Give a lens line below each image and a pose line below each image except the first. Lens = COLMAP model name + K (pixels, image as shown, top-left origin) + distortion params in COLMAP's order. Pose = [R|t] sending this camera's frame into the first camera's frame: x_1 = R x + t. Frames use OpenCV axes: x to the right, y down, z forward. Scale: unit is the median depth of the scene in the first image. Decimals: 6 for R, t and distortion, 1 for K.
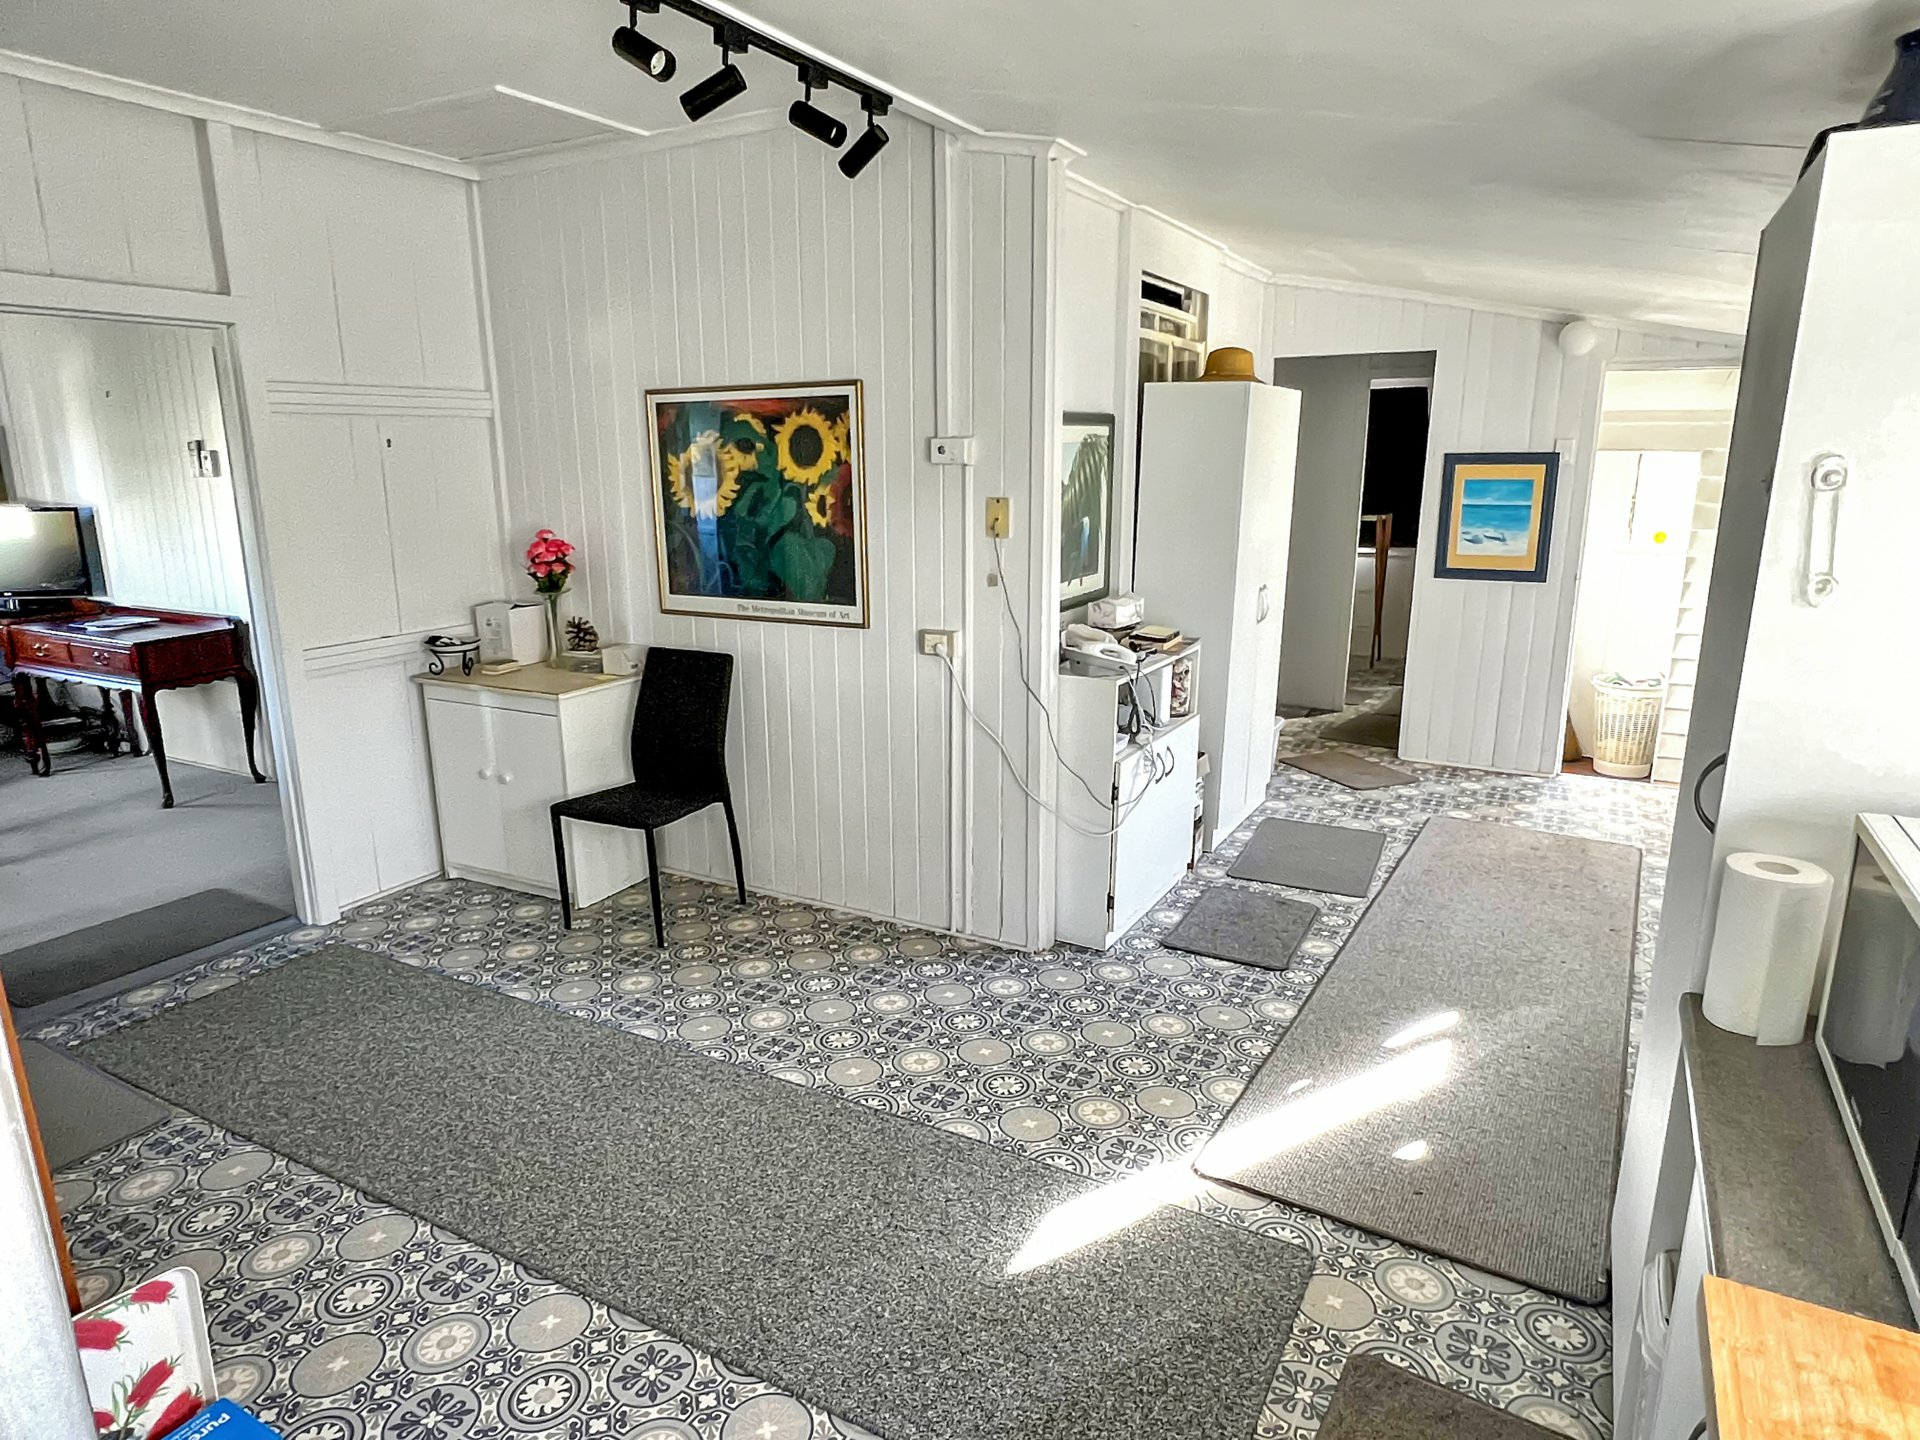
lens RADIAL K [[1142.9, 0, 960.0], [0, 1142.9, 720.0], [0, 0, 1]] dist [0.004550, 0.001344]
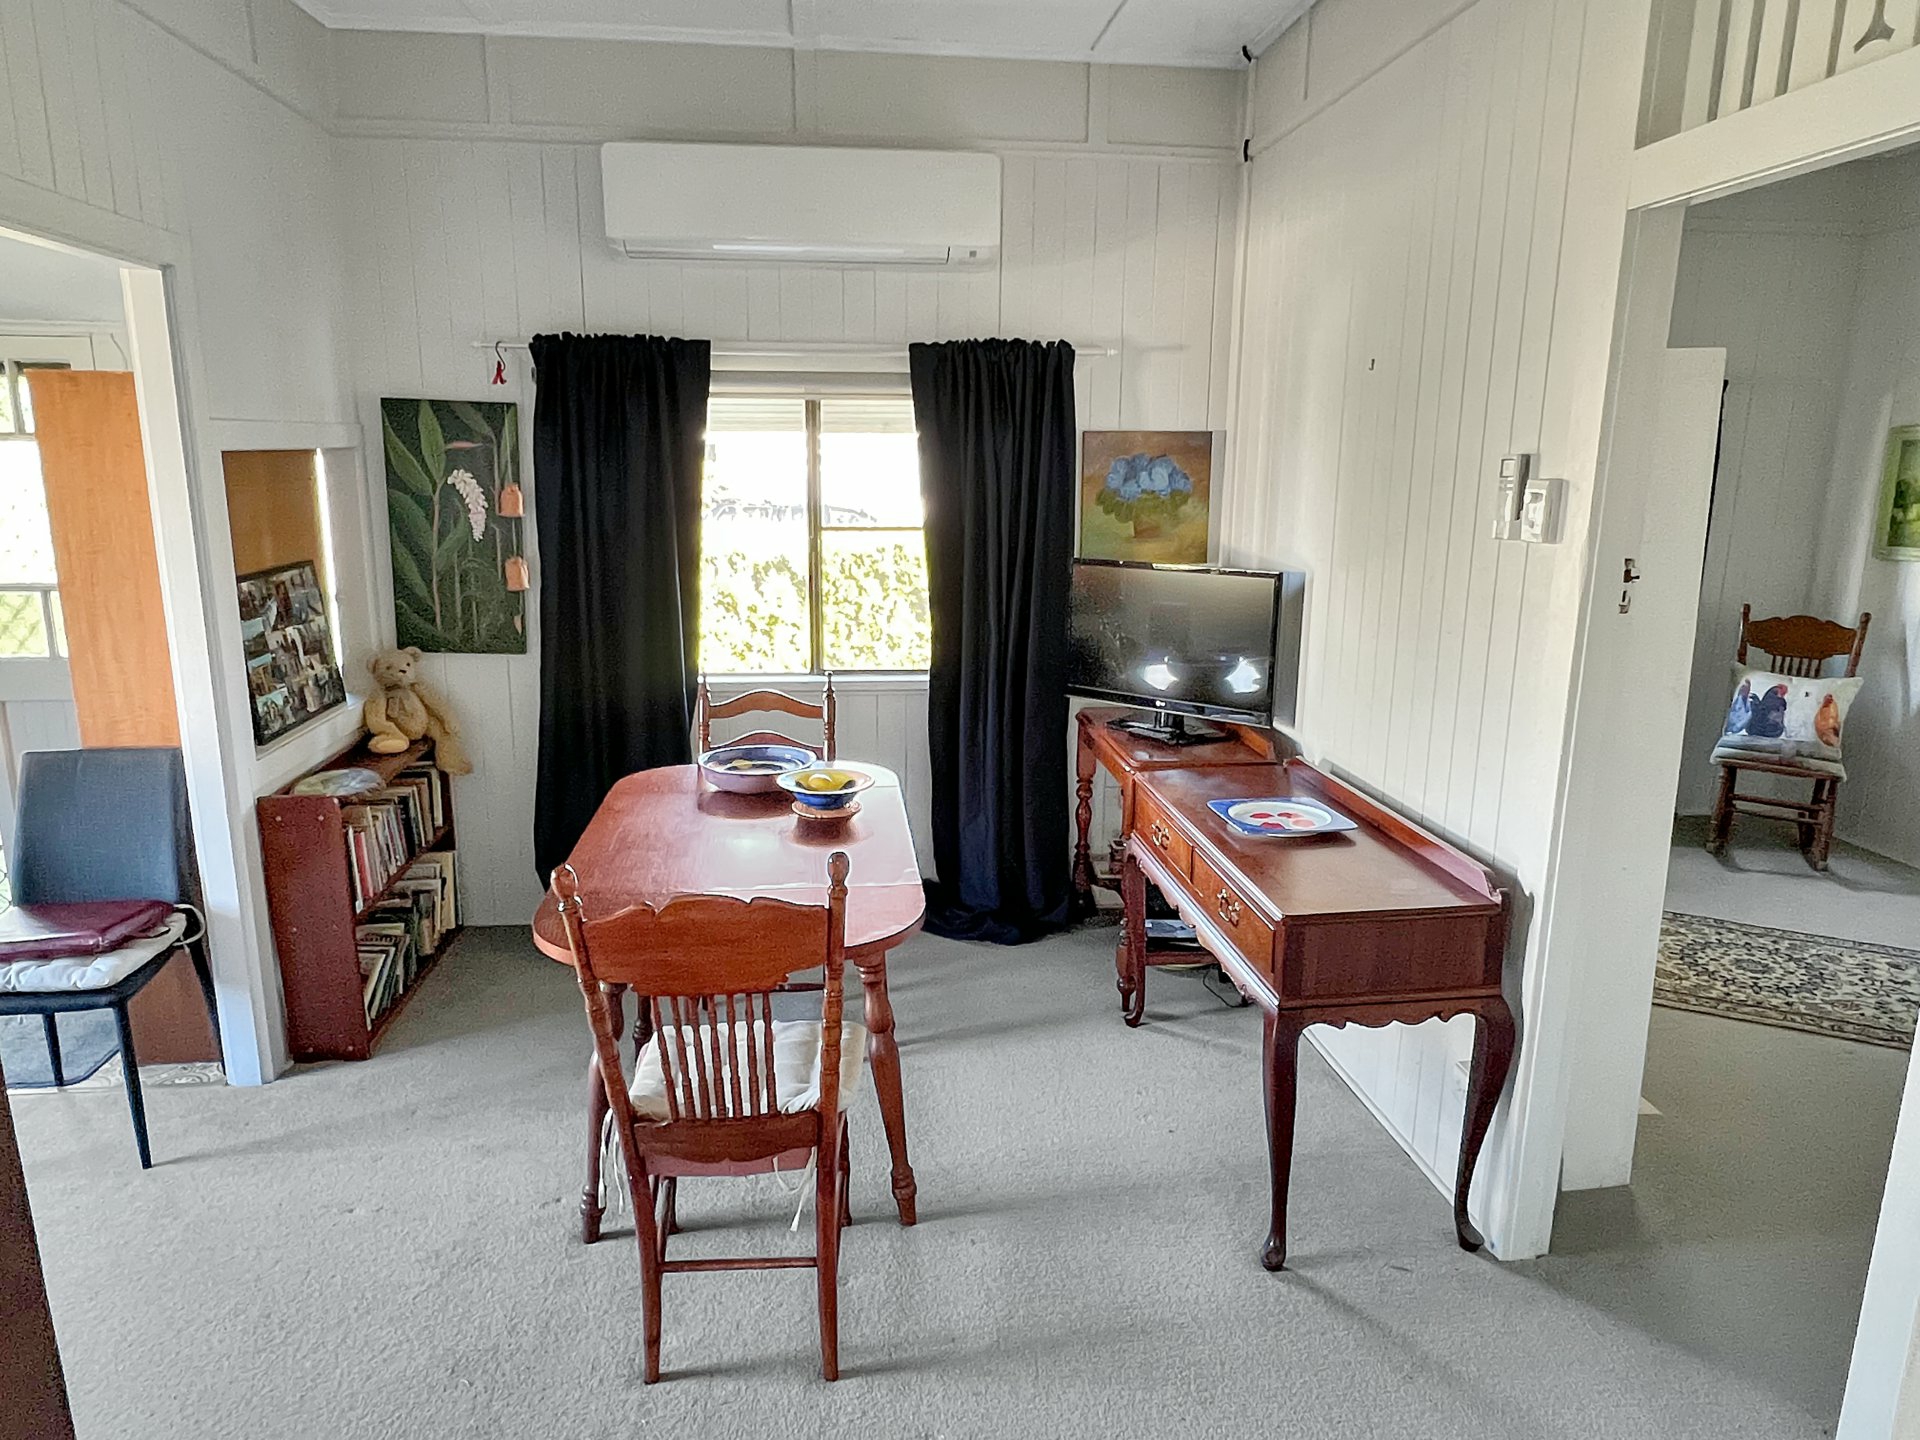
lens RADIAL K [[1220.1, 0, 960.0], [0, 1220.1, 720.0], [0, 0, 1]] dist [-0.000242, 0.004047]
pose [[0.575688, 0.179360, -0.797755, -0.401479], [-0.204281, 0.976255, 0.072076, -0.135768], [0.791740, 0.121473, 0.598658, 0.565521]]
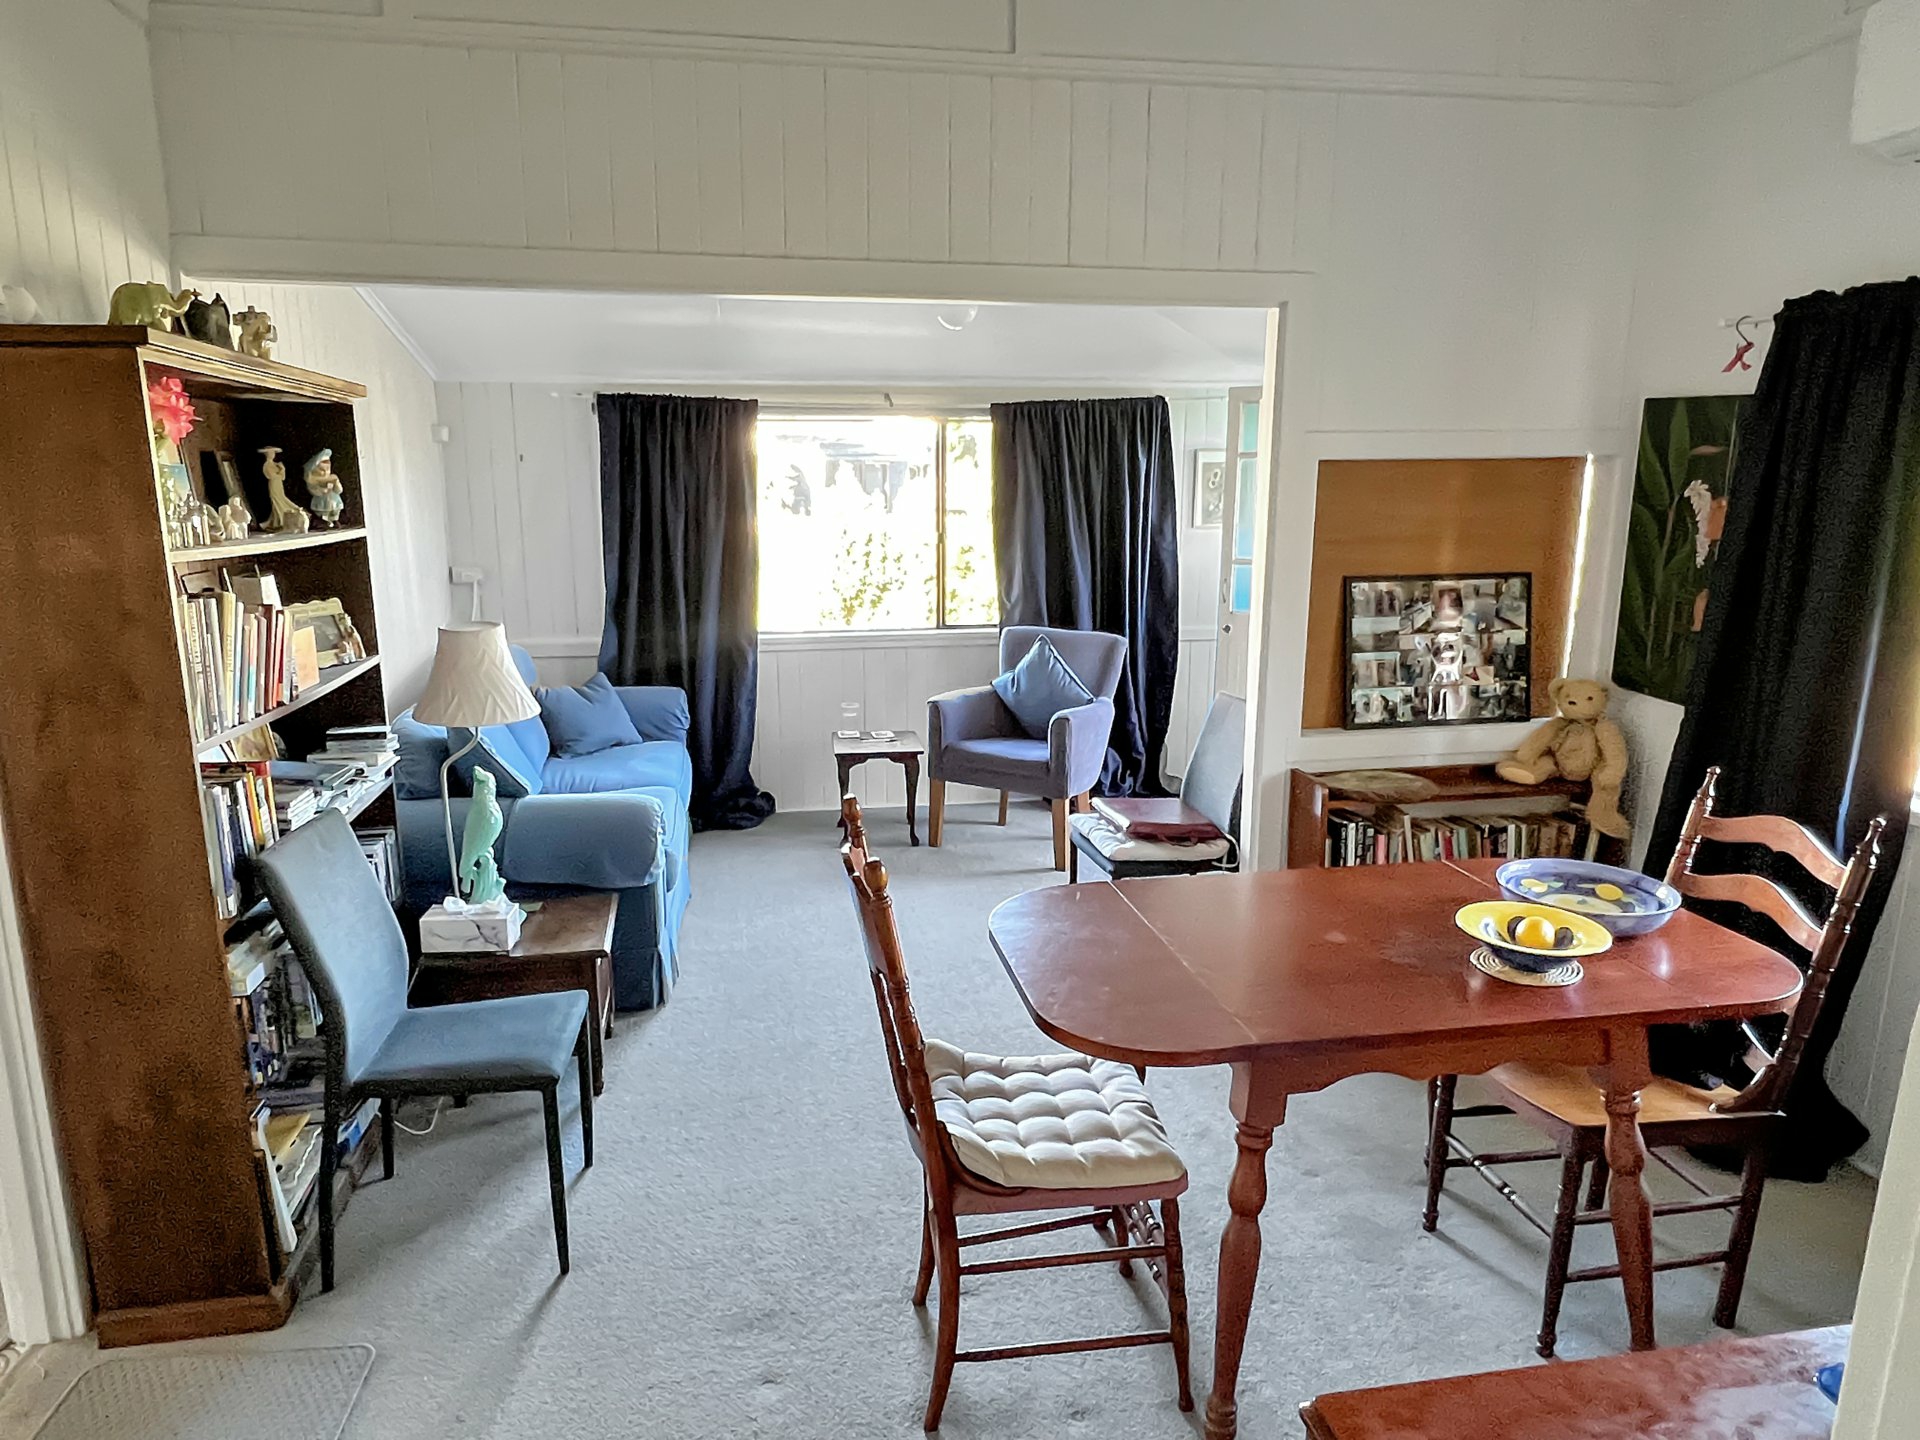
lens RADIAL K [[1220.1, 0, 960.0], [0, 1220.1, 720.0], [0, 0, 1]] dist [-0.000242, 0.004047]
pose [[-0.780045, 0.127514, -0.612593, -0.447901], [-0.147486, 0.913963, 0.378047, -0.174542], [0.608094, 0.385242, -0.694126, 0.733198]]
